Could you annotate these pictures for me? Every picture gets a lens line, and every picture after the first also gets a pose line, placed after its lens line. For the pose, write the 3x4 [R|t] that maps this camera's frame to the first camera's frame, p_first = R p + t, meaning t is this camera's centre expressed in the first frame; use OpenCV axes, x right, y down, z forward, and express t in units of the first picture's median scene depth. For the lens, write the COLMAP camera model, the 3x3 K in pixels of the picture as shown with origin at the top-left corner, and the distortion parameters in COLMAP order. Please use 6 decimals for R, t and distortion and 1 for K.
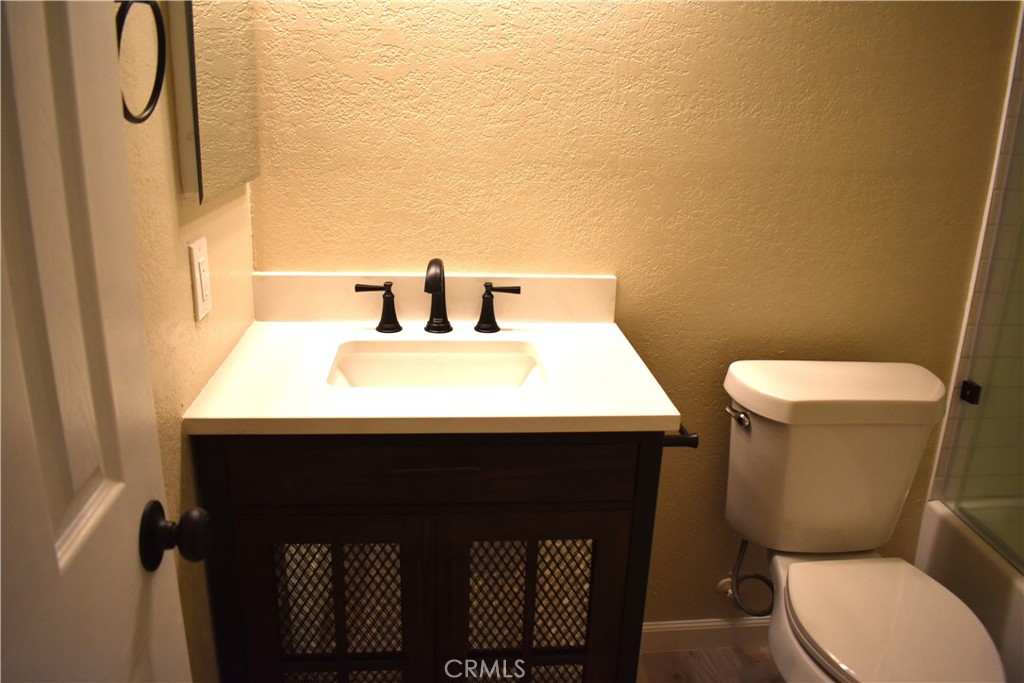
lens RADIAL K [[800.3, 0, 512.0], [0, 800.3, 341.5], [0, 0, 1]] dist [-0.099044, 0.021166]
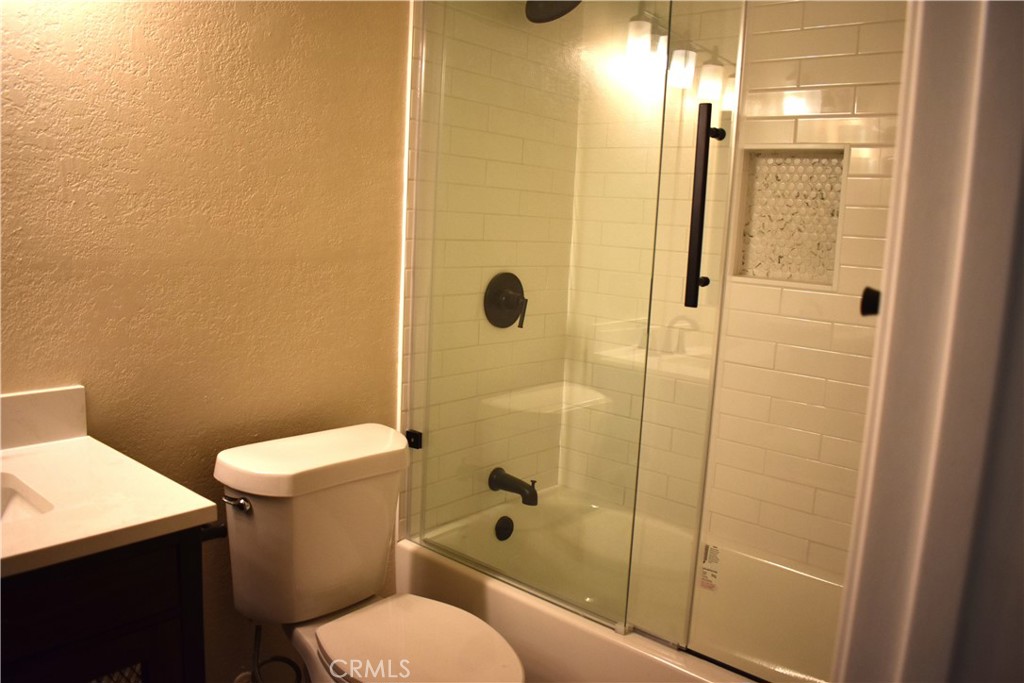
lens RADIAL K [[800.3, 0, 512.0], [0, 800.3, 341.5], [0, 0, 1]] dist [-0.099044, 0.021166]
pose [[0.708616, -0.103653, 0.697940, -0.143508], [0.192701, 0.979977, -0.050110, 0.009992], [-0.678771, 0.170003, 0.714401, 0.009499]]
